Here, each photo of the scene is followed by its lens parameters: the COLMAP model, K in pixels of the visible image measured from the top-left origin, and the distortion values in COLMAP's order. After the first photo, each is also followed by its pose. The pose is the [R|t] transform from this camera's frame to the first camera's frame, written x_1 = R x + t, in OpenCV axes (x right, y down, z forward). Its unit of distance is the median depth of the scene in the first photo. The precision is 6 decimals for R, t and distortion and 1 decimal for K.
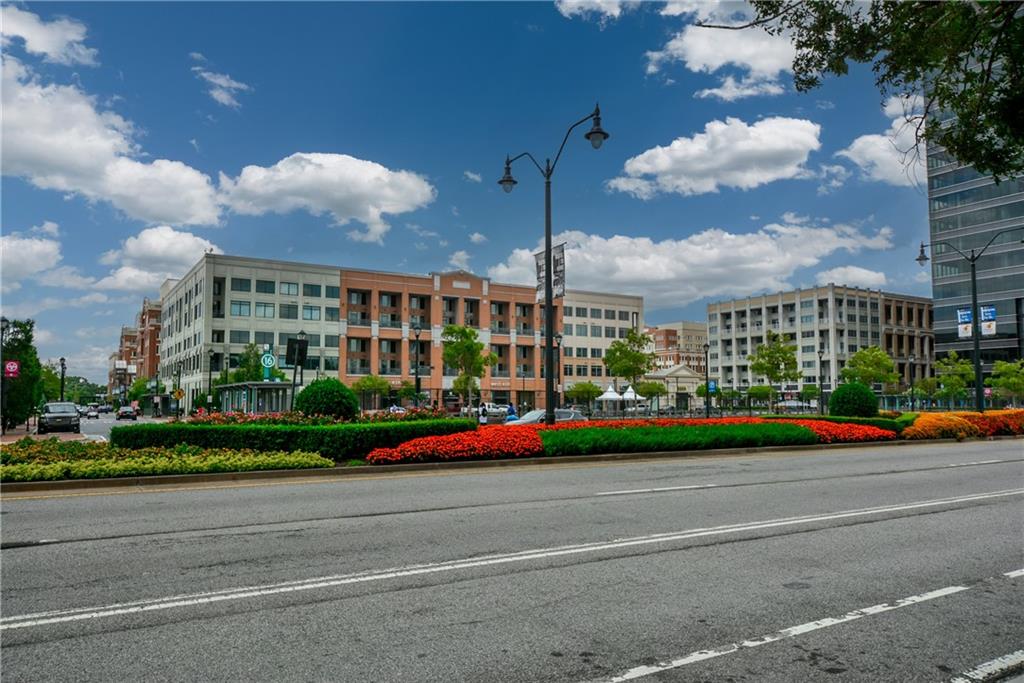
lens RADIAL K [[737.7, 0, 510.7], [0, 737.7, 342.0], [0, 0, 1]] dist [0.045042, -0.001073]
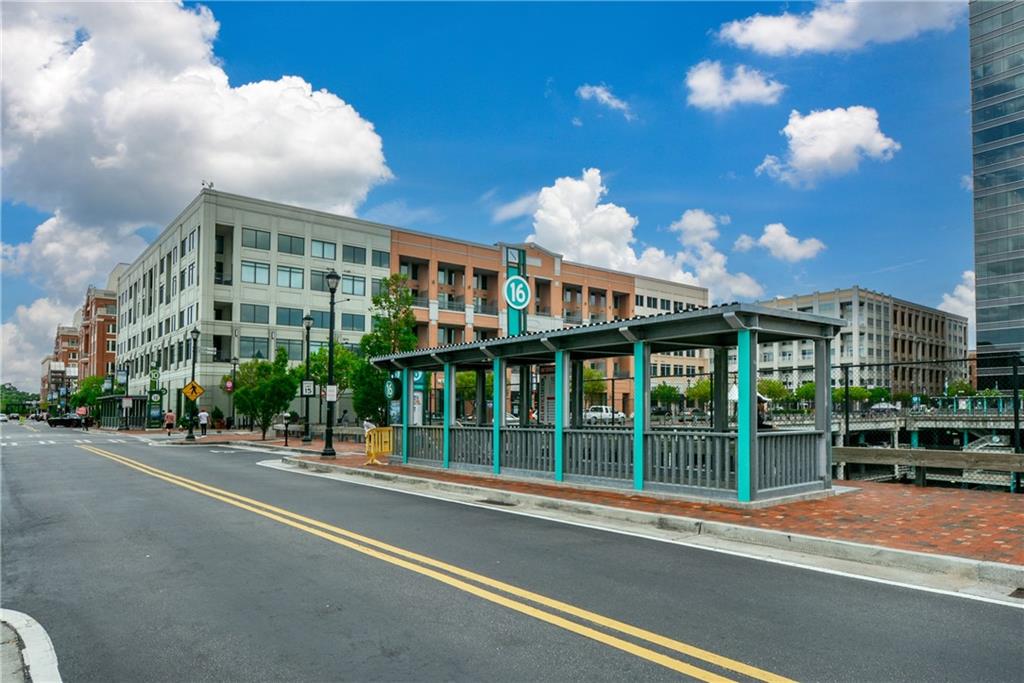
lens RADIAL K [[623.2, 0, 537.6], [0, 623.2, 362.3], [0, 0, 1]] dist [-0.002655, 0.001819]
pose [[0.983645, 0.006557, 0.179997, -0.187798], [-0.008006, 0.999941, 0.007324, 0.028608], [-0.179938, -0.008645, 0.983640, 0.341173]]
